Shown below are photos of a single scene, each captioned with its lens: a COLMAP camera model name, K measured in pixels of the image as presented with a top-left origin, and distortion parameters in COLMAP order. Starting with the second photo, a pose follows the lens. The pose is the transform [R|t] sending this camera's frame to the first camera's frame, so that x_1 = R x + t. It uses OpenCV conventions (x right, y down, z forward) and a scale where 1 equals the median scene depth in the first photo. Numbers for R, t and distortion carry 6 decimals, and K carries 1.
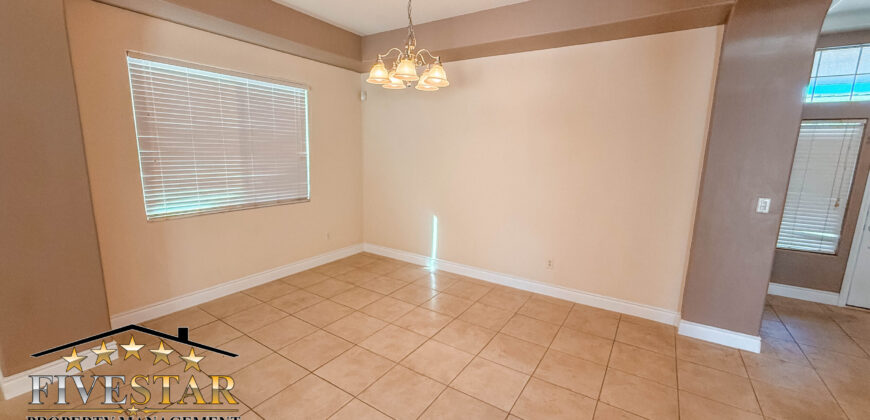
lens RADIAL K [[347.5, 0, 433.1], [0, 347.5, 210.3], [0, 0, 1]] dist [0.000028, 0.000208]
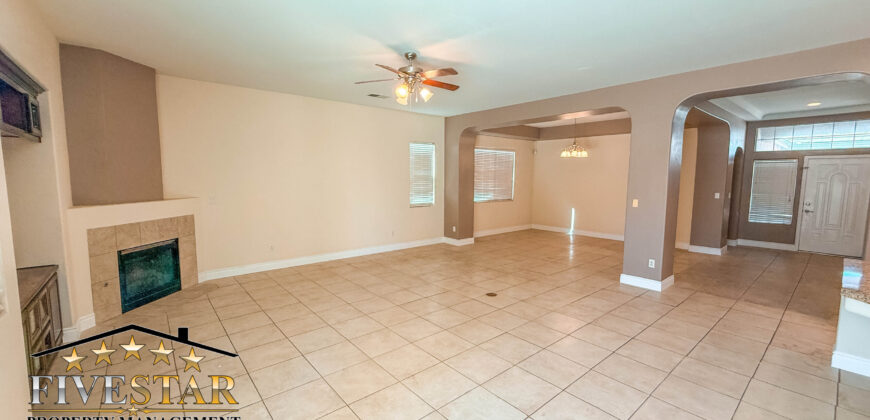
lens RADIAL K [[347.5, 0, 433.1], [0, 347.5, 210.3], [0, 0, 1]] dist [0.000028, 0.000208]
pose [[0.957756, 0.010868, -0.287376, -0.243128], [-0.033274, 0.996762, -0.073197, 0.255660], [0.285650, 0.079667, 0.955017, -1.501012]]
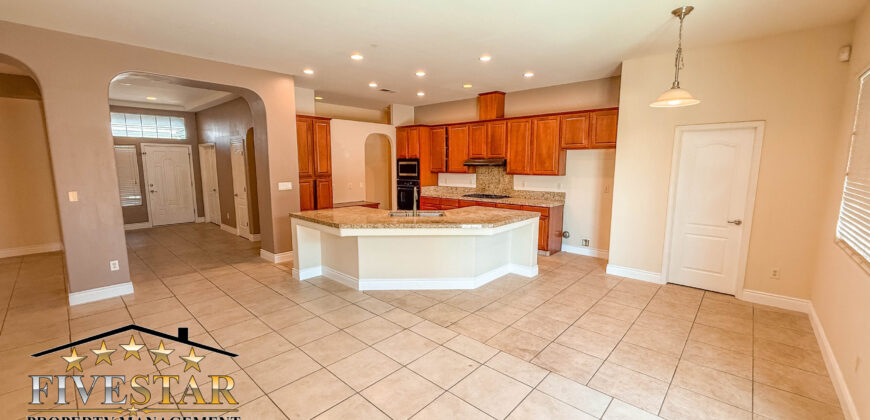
lens RADIAL K [[347.5, 0, 433.1], [0, 347.5, 210.3], [0, 0, 1]] dist [0.000028, 0.000208]
pose [[0.162009, -0.154082, 0.974686, -0.704261], [0.171949, 0.977031, 0.125872, 0.197049], [-0.971693, 0.147203, 0.184782, -1.202244]]
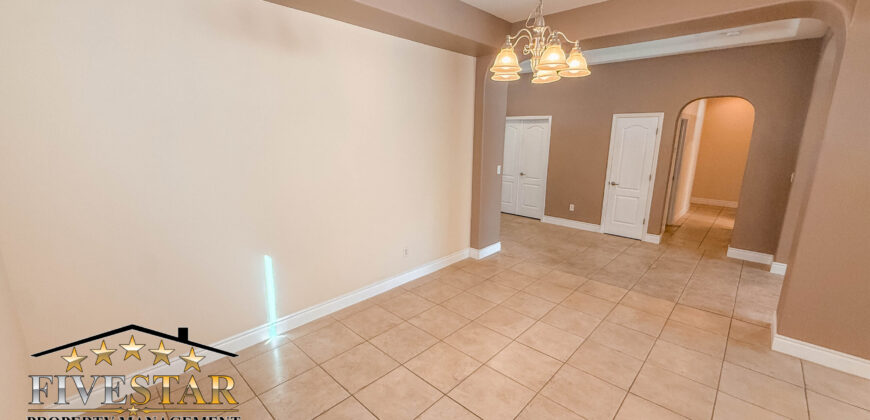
lens RADIAL K [[347.5, 0, 433.1], [0, 347.5, 210.3], [0, 0, 1]] dist [0.000028, 0.000208]
pose [[0.173744, -0.229486, 0.957679, -0.620114], [0.165407, 0.965455, 0.201340, -0.163601], [-0.970800, 0.123426, 0.205701, 0.707360]]
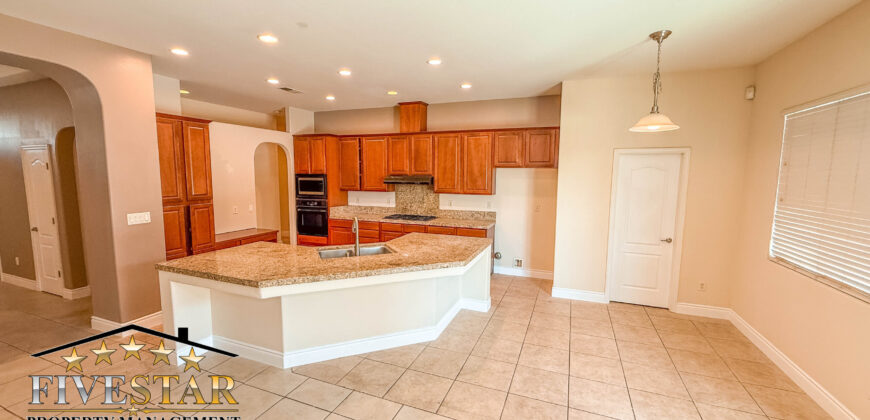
lens RADIAL K [[347.5, 0, 433.1], [0, 347.5, 210.3], [0, 0, 1]] dist [0.000028, 0.000208]
pose [[-0.193644, -0.127479, 0.972754, -0.466375], [0.156849, 0.974746, 0.158964, 0.127027], [-0.968452, 0.183358, -0.168759, -0.978278]]
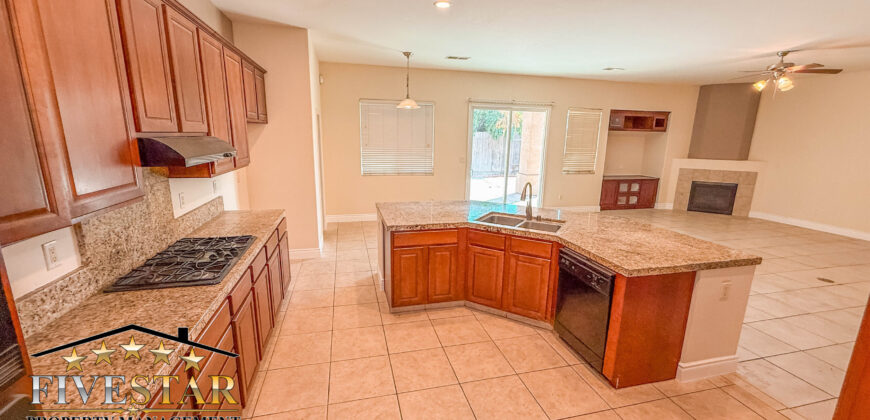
lens RADIAL K [[347.5, 0, 433.1], [0, 347.5, 210.3], [0, 0, 1]] dist [0.000028, 0.000208]
pose [[-0.677961, 0.121873, -0.724925, 1.293068], [-0.158489, 0.938734, 0.306040, 0.094343], [0.717810, 0.322375, -0.617109, -0.534639]]
